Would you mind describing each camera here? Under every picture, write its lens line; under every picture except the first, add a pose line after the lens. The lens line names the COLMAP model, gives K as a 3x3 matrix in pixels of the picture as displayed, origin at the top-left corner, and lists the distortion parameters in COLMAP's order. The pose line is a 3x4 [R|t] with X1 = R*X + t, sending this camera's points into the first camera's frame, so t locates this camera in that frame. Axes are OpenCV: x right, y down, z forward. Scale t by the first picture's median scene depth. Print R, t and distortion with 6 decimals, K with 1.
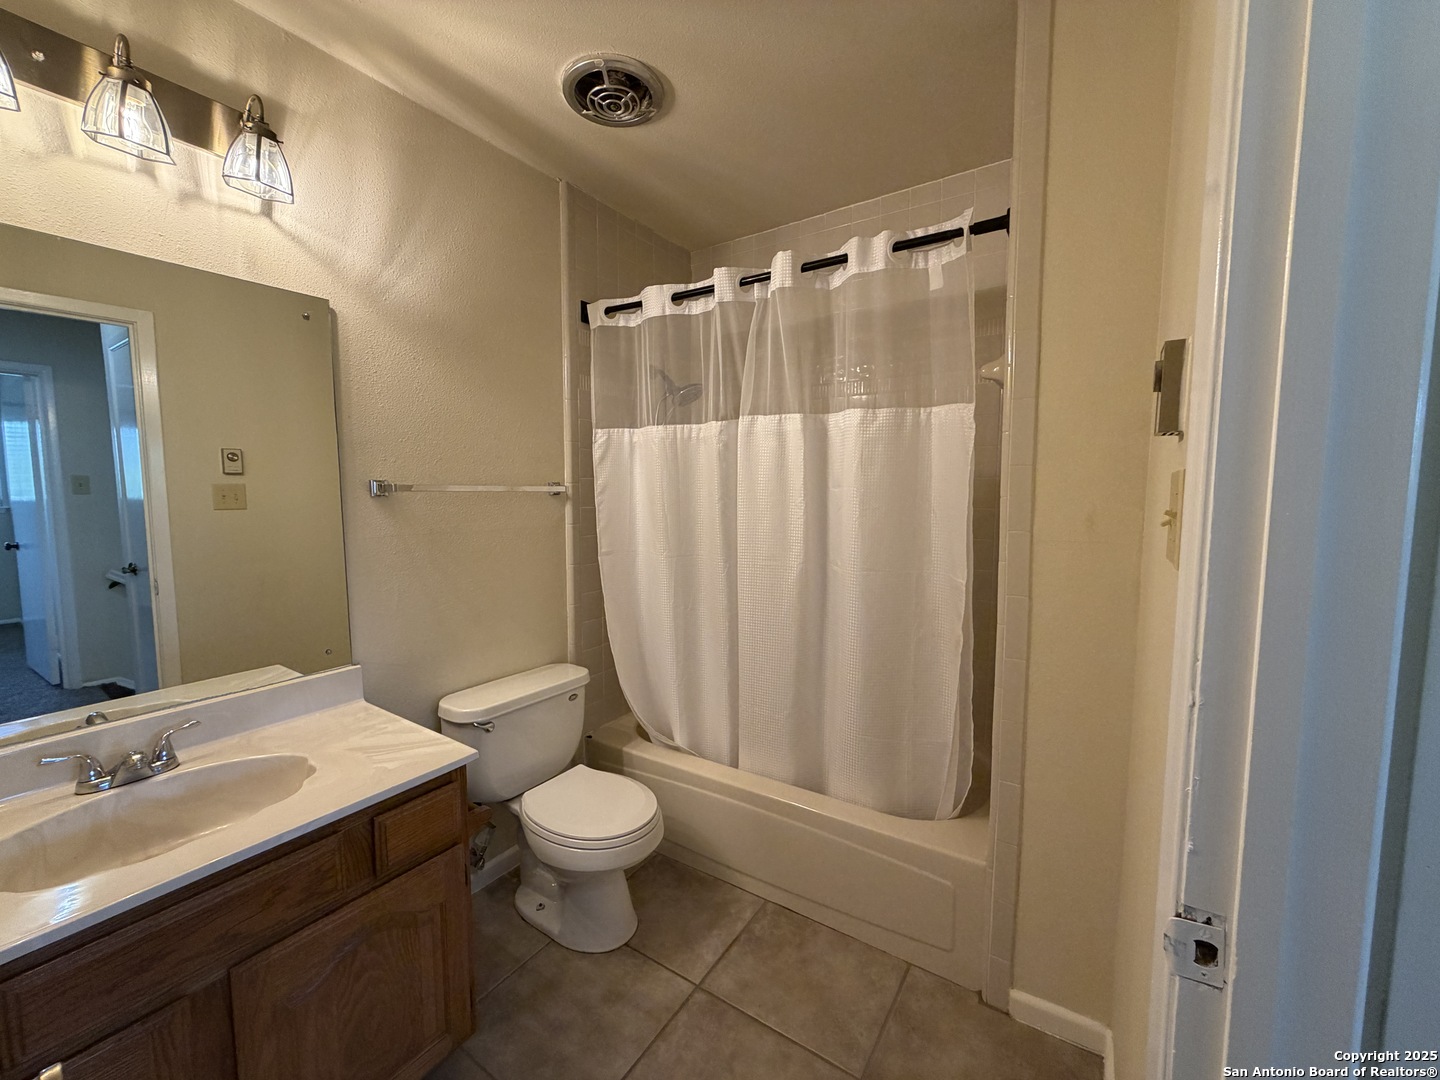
lens RADIAL K [[575.7, 0, 714.7], [0, 575.7, 537.4], [0, 0, 1]] dist [-0.000757, 0.000603]
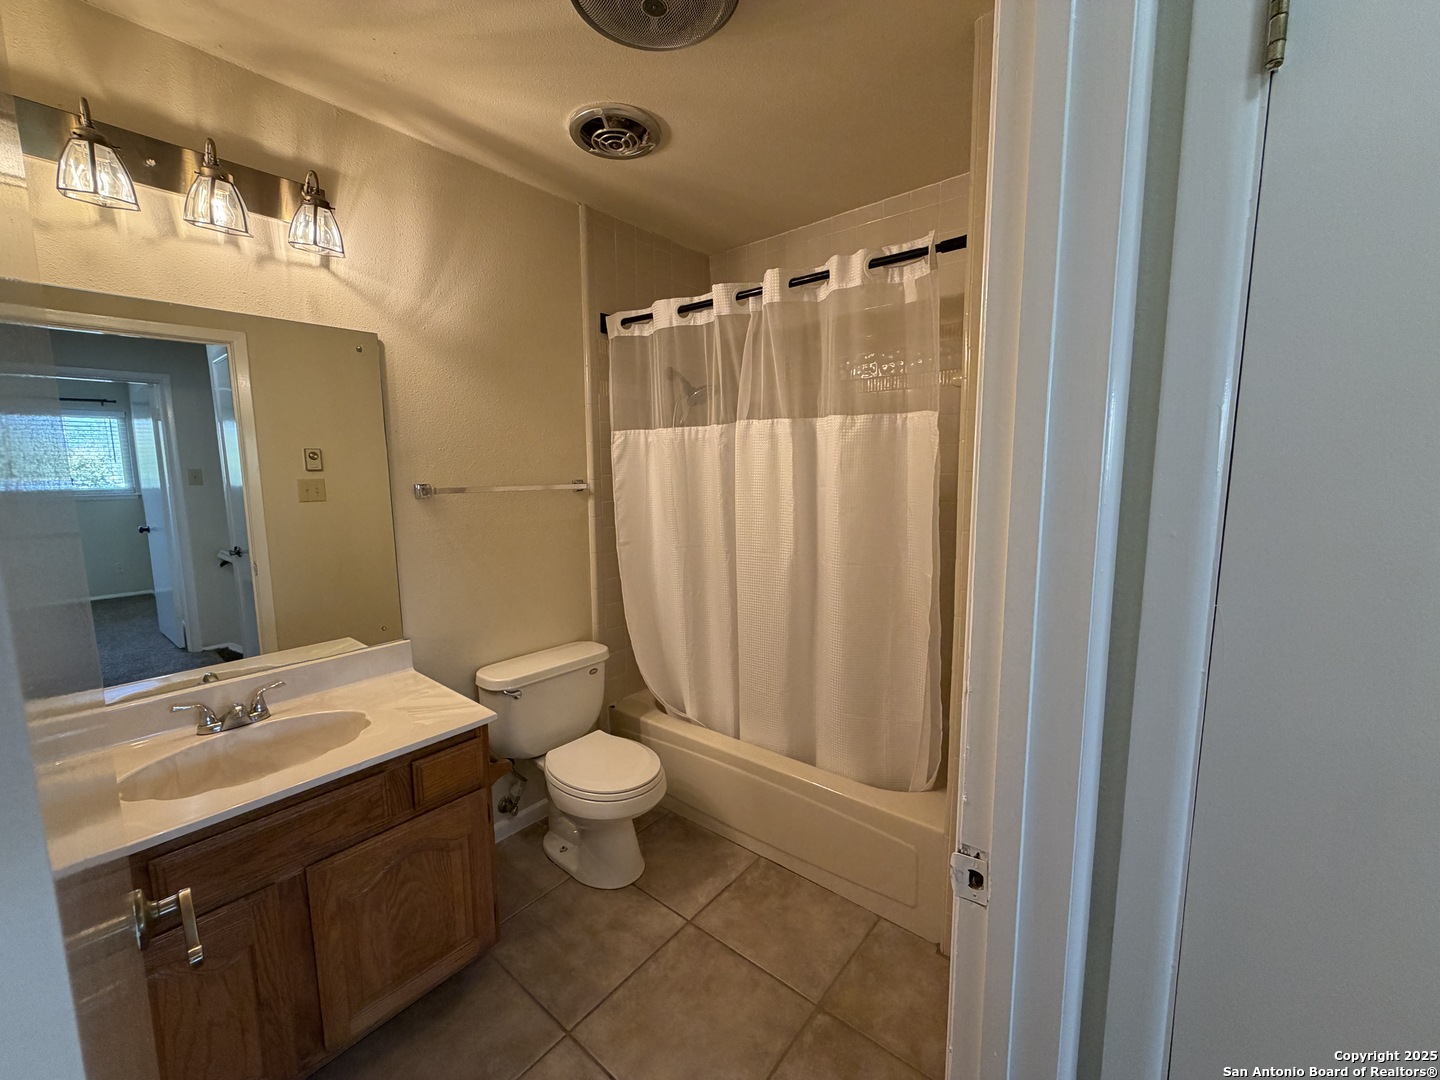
lens RADIAL K [[575.7, 0, 714.7], [0, 575.7, 537.4], [0, 0, 1]] dist [-0.000757, 0.000603]
pose [[0.994747, 0.004259, -0.102275, 0.130429], [-0.000357, 0.999272, 0.038142, -0.035300], [0.102363, -0.037905, 0.994025, -0.110775]]
